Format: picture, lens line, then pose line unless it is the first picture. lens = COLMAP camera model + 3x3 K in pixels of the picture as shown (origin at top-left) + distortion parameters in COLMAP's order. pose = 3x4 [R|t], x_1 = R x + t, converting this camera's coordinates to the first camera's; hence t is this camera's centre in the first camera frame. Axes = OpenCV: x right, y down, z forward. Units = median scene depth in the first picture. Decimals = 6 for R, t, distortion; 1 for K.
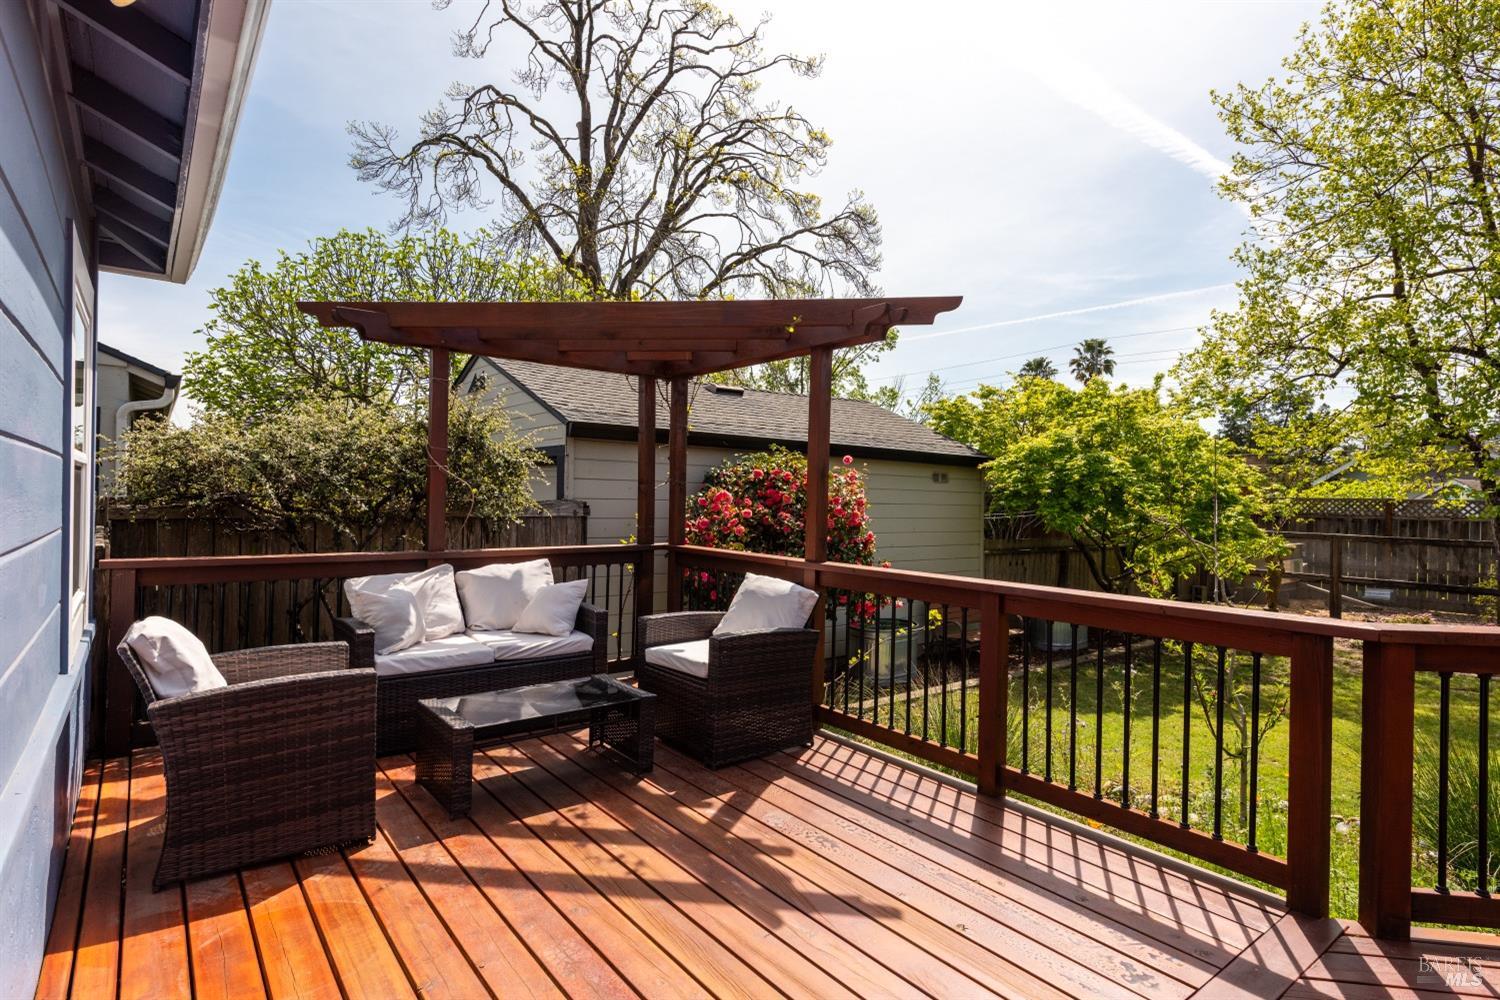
lens RADIAL K [[781.8, 0, 740.7], [0, 781.8, 497.5], [0, 0, 1]] dist [0.022792, -0.010606]
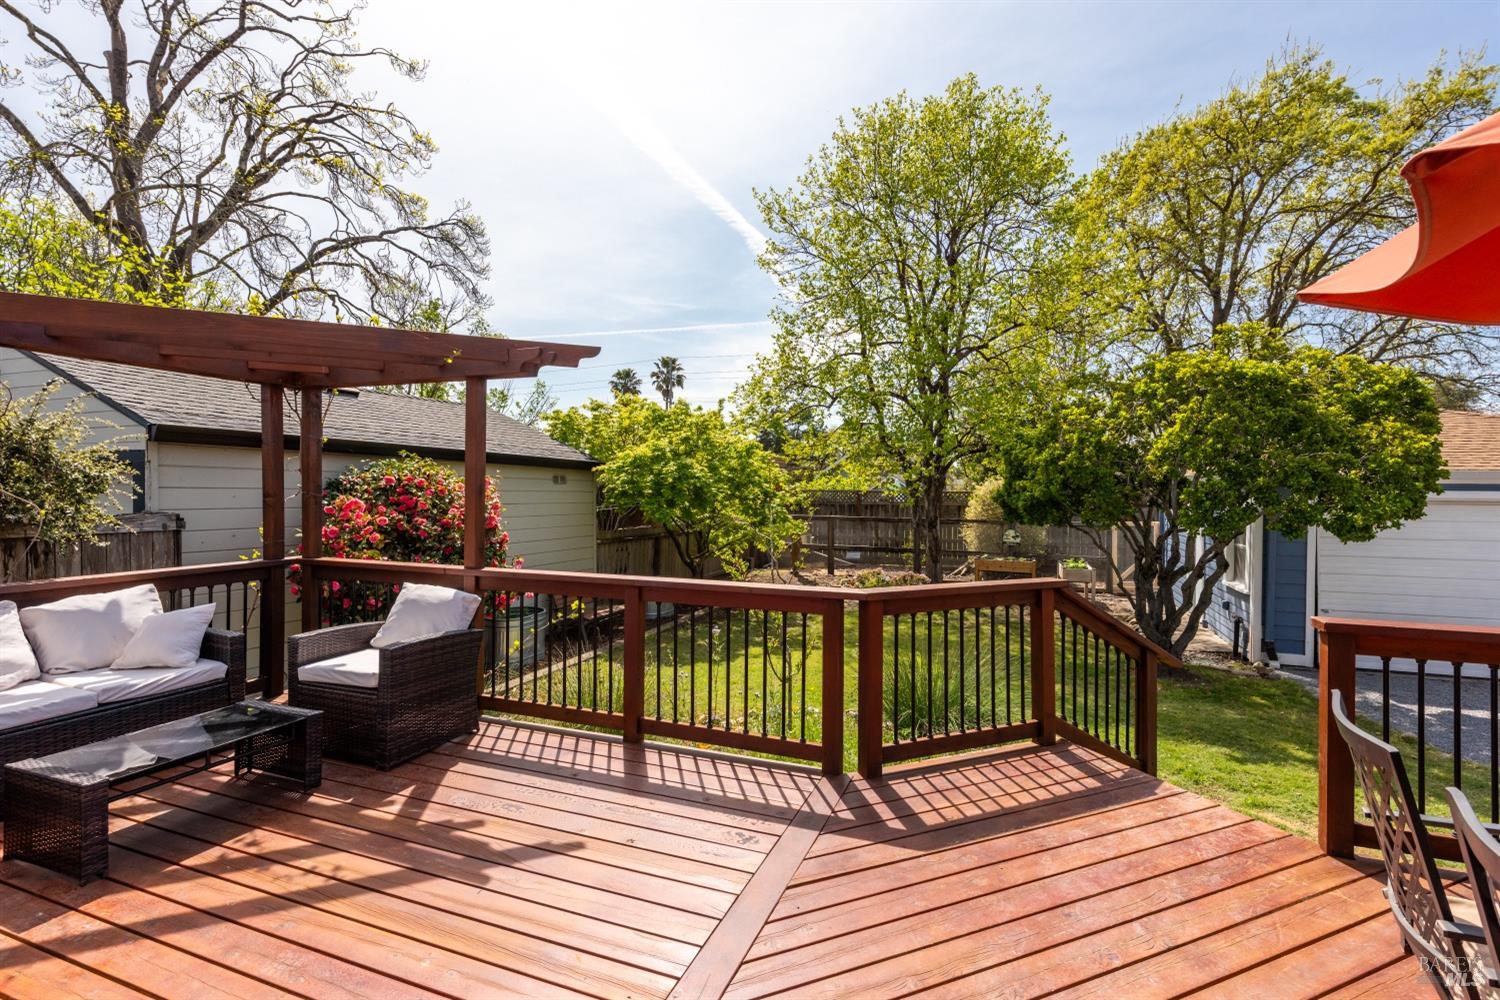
lens RADIAL K [[732.6, 0, 746.1], [0, 732.6, 488.0], [0, 0, 1]] dist [0.016303, -0.006011]
pose [[0.855413, -0.016594, 0.517681, -0.080962], [0.009718, 0.999825, 0.015992, -0.032581], [-0.517856, -0.008649, 0.855424, -0.073804]]
